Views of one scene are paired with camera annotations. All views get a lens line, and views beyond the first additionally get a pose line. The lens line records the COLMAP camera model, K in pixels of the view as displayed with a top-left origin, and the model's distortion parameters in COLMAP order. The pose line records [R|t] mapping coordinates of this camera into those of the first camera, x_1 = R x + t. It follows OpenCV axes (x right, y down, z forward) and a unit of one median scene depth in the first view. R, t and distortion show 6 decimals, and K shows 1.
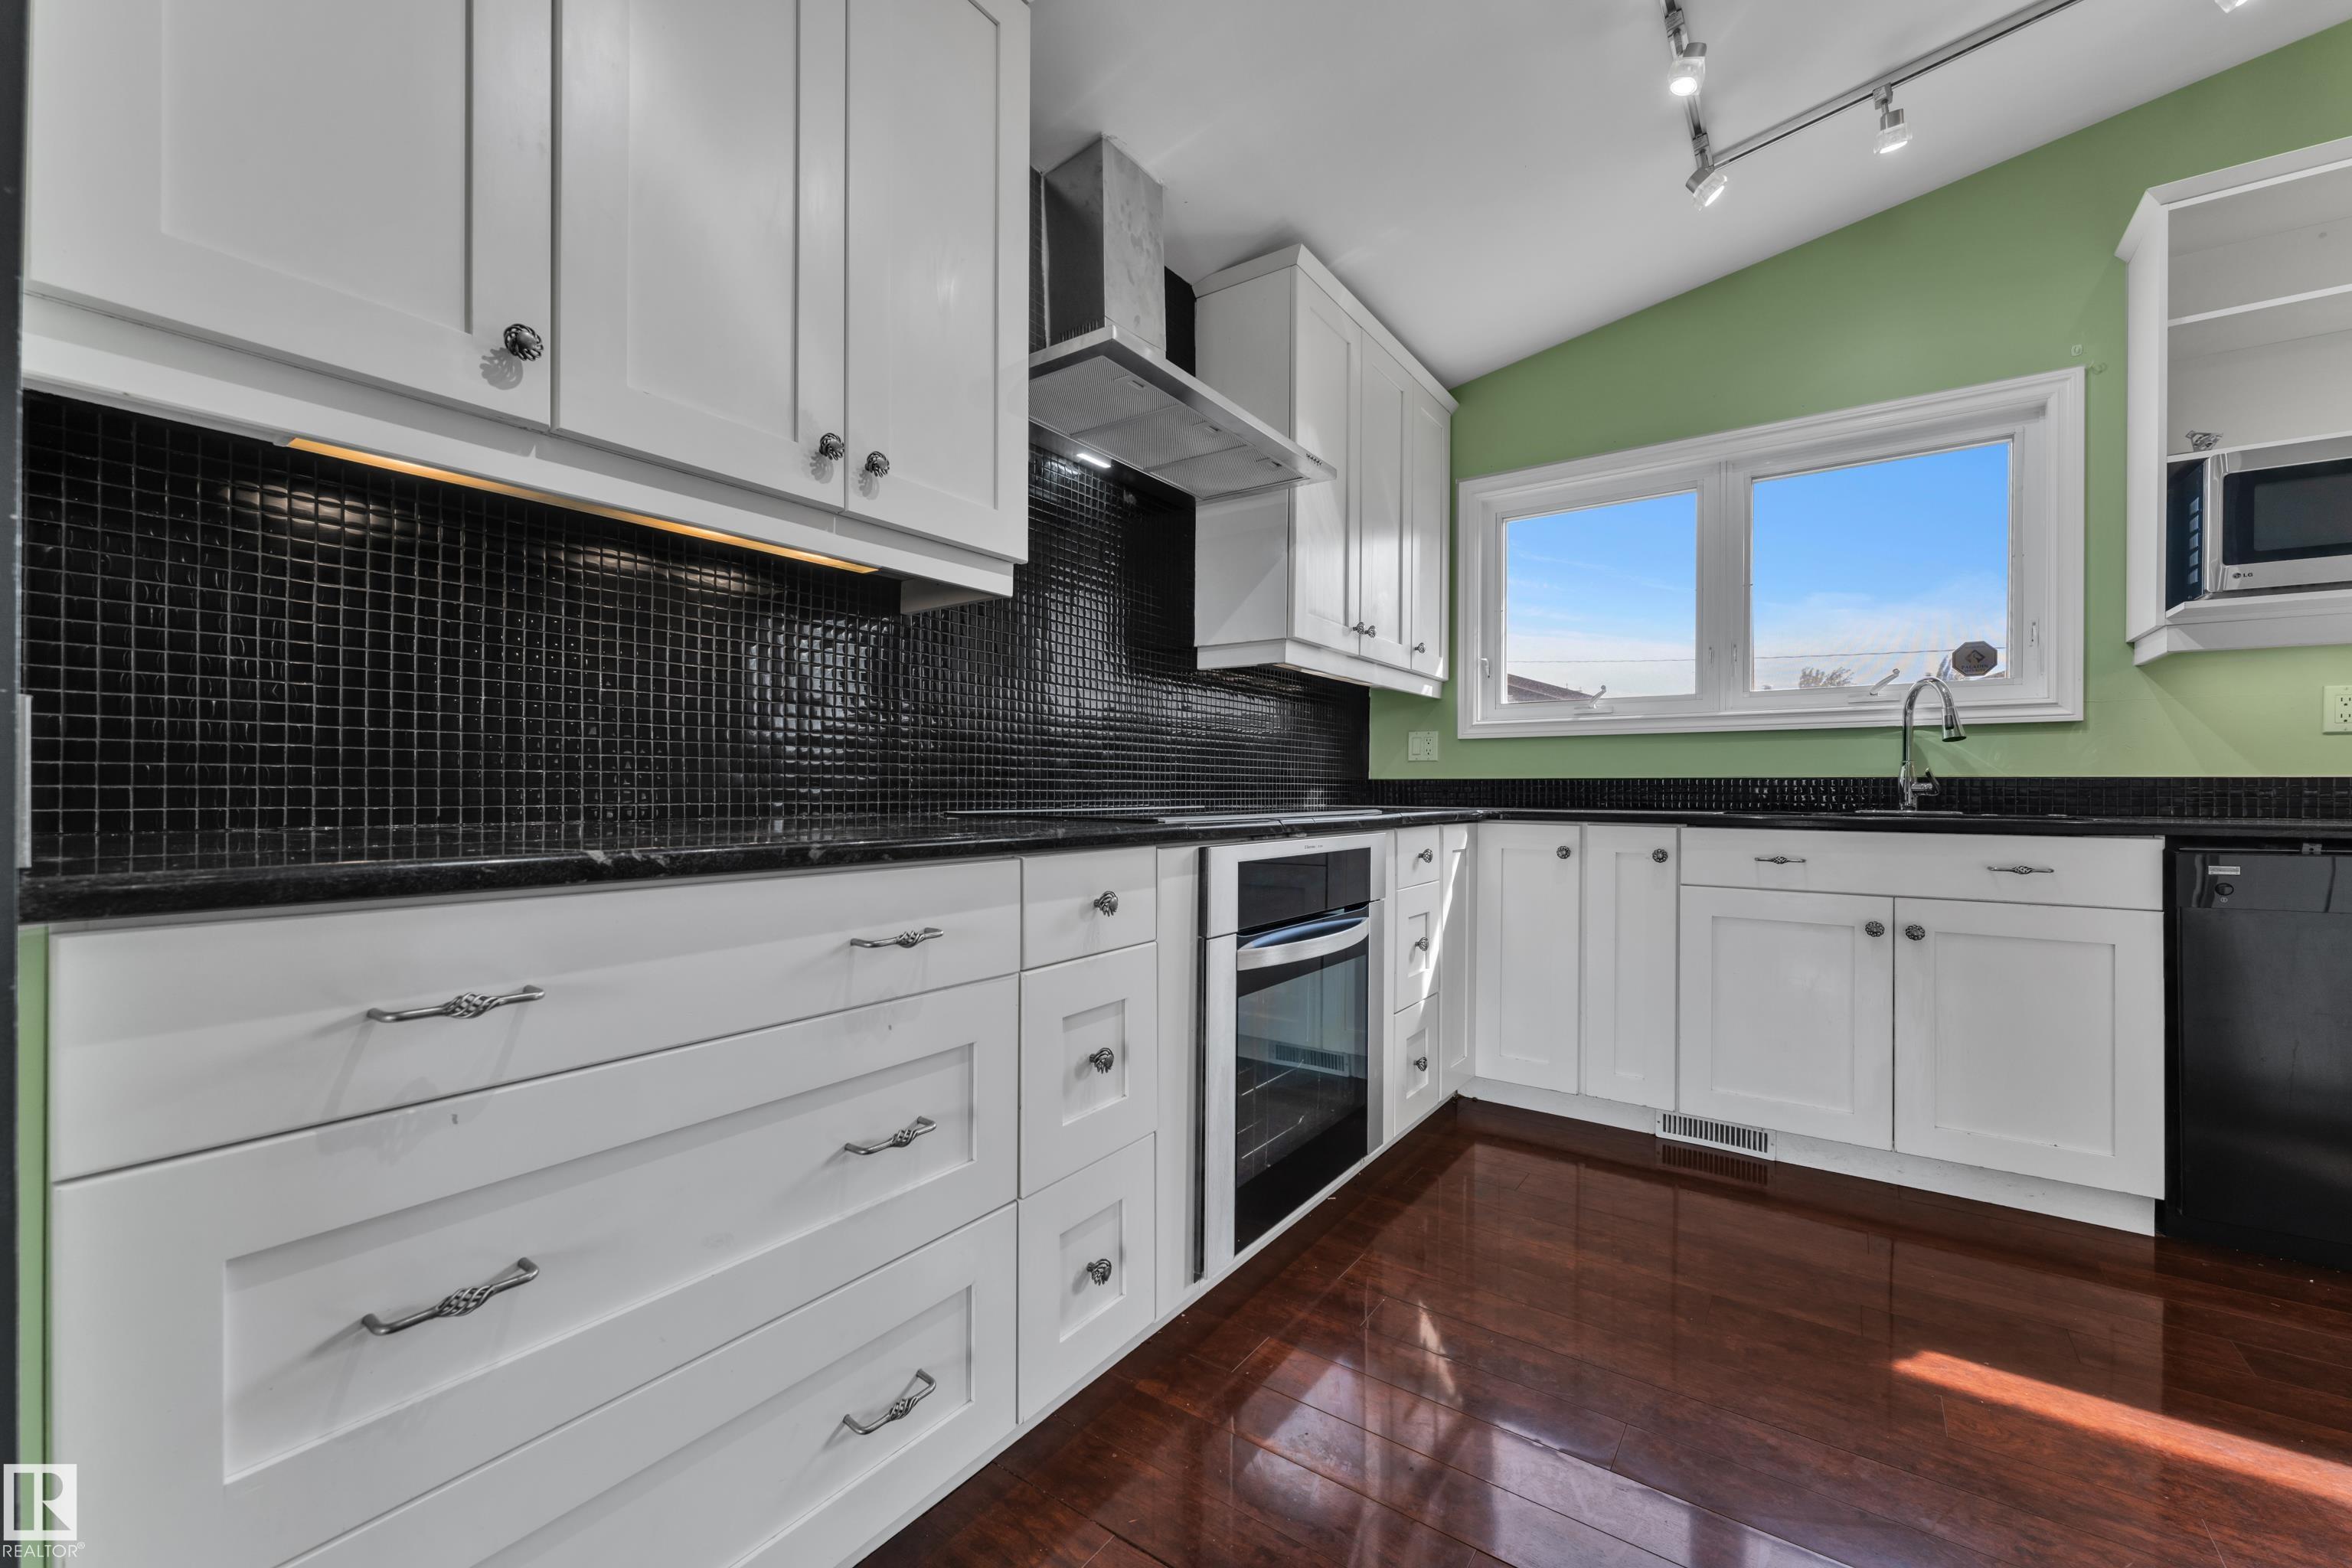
lens RADIAL K [[946.9, 0, 1168.7], [0, 946.9, 784.9], [0, 0, 1]] dist [-0.001030, 0.000613]
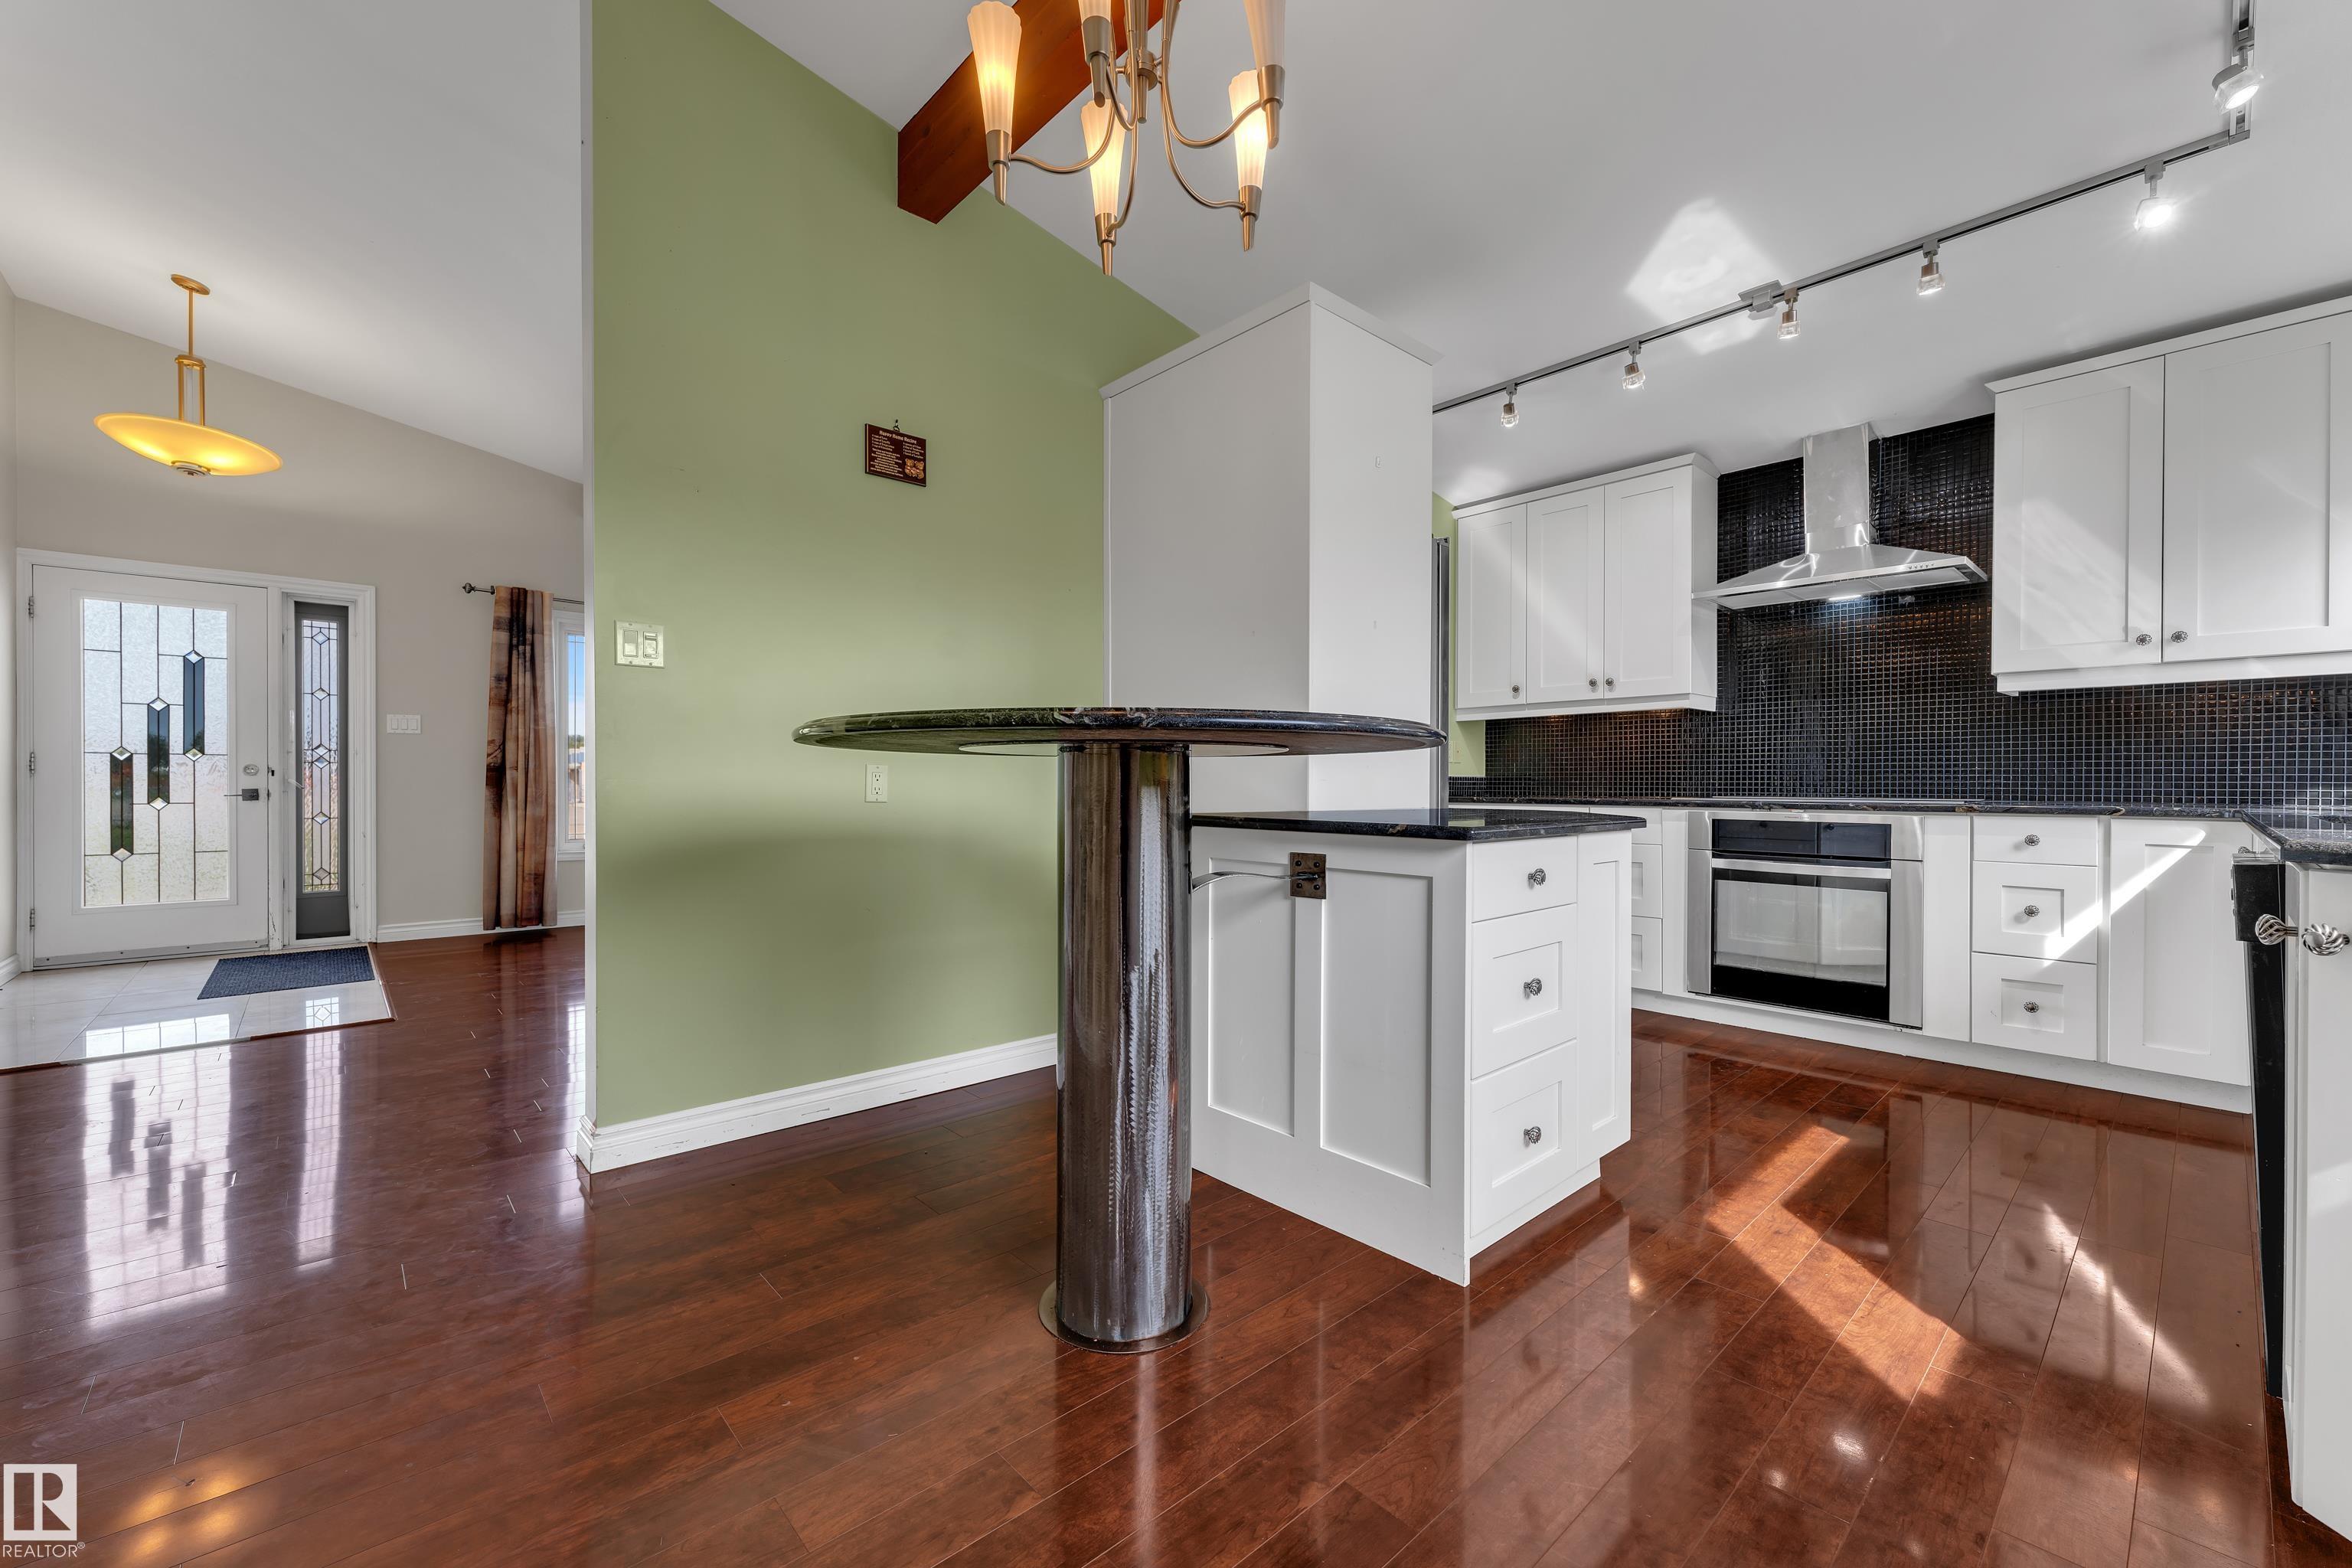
lens RADIAL K [[946.9, 0, 1167.6], [0, 946.9, 786.7], [0, 0, 1]] dist [-0.001030, 0.000613]
pose [[-0.216750, -0.005309, -0.976213, 1.796671], [0.001538, 0.999982, -0.005780, 0.009582], [0.976226, -0.002754, -0.216738, 0.157662]]
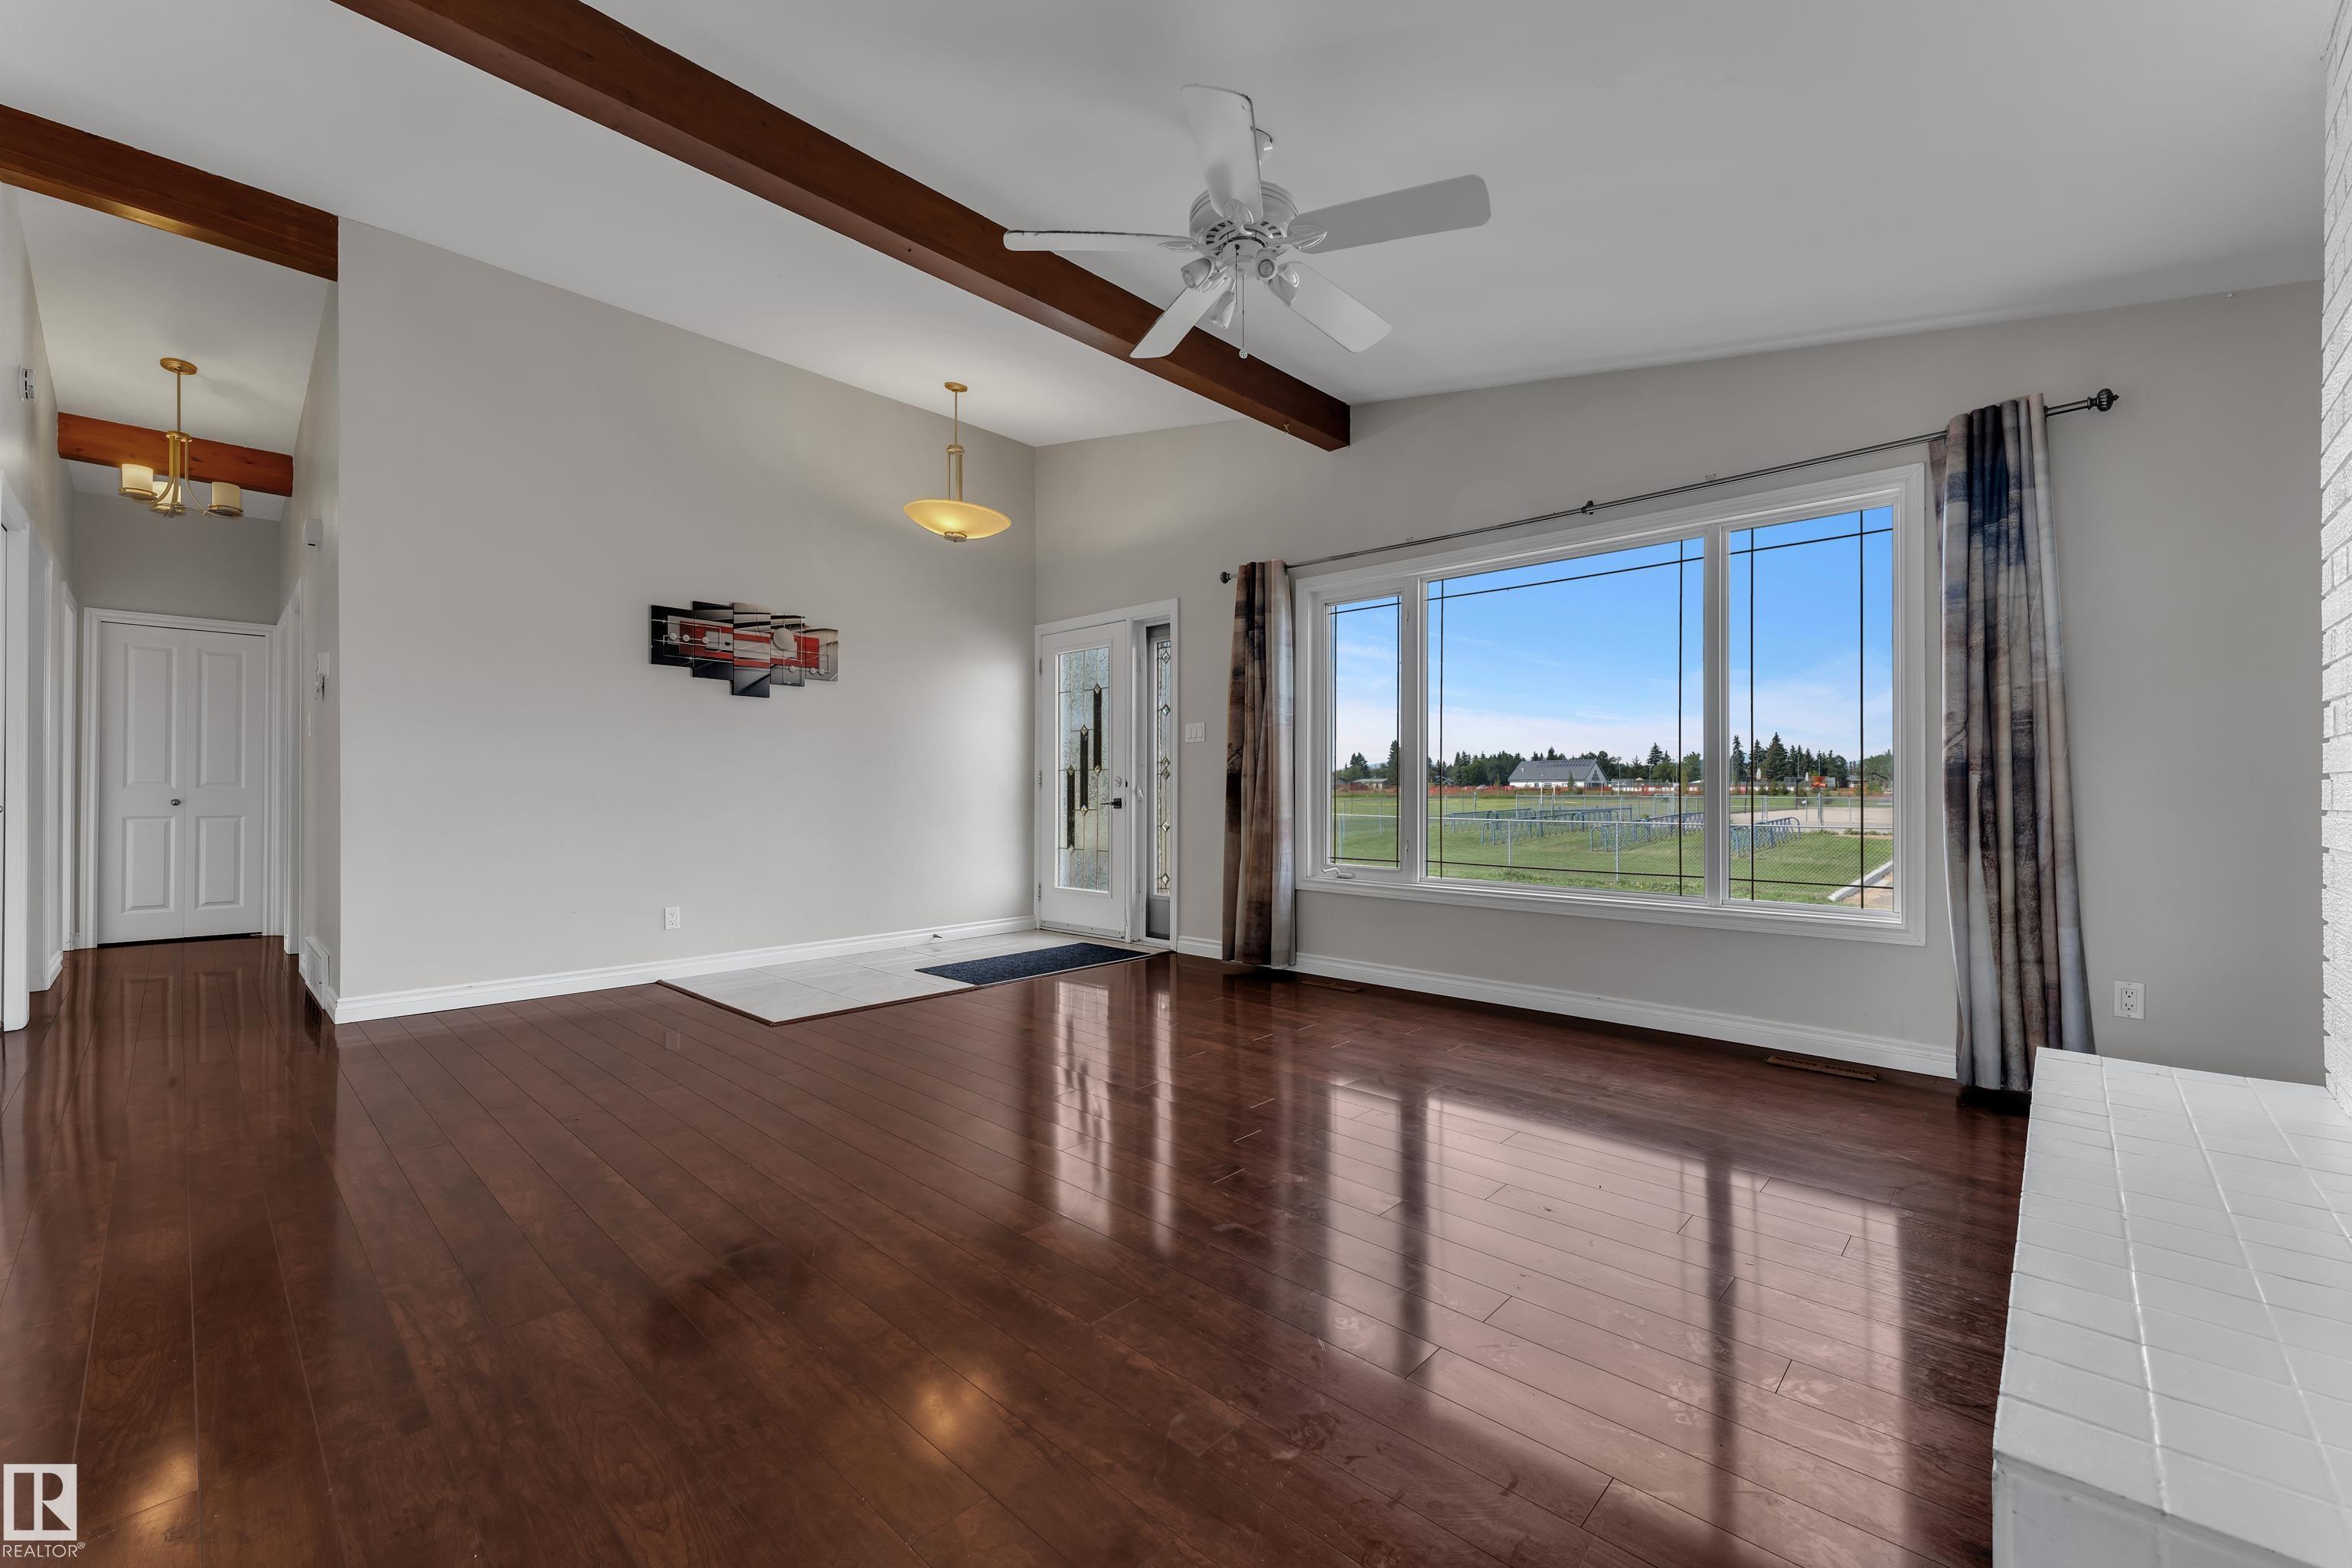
lens RADIAL K [[946.9, 0, 1167.5], [0, 946.9, 792.5], [0, 0, 1]] dist [-0.001030, 0.000613]
pose [[-0.991532, -0.008009, 0.129618, -0.387767], [-0.008710, 0.999950, -0.004843, -0.006925], [-0.129573, -0.005931, -0.991552, 0.073789]]
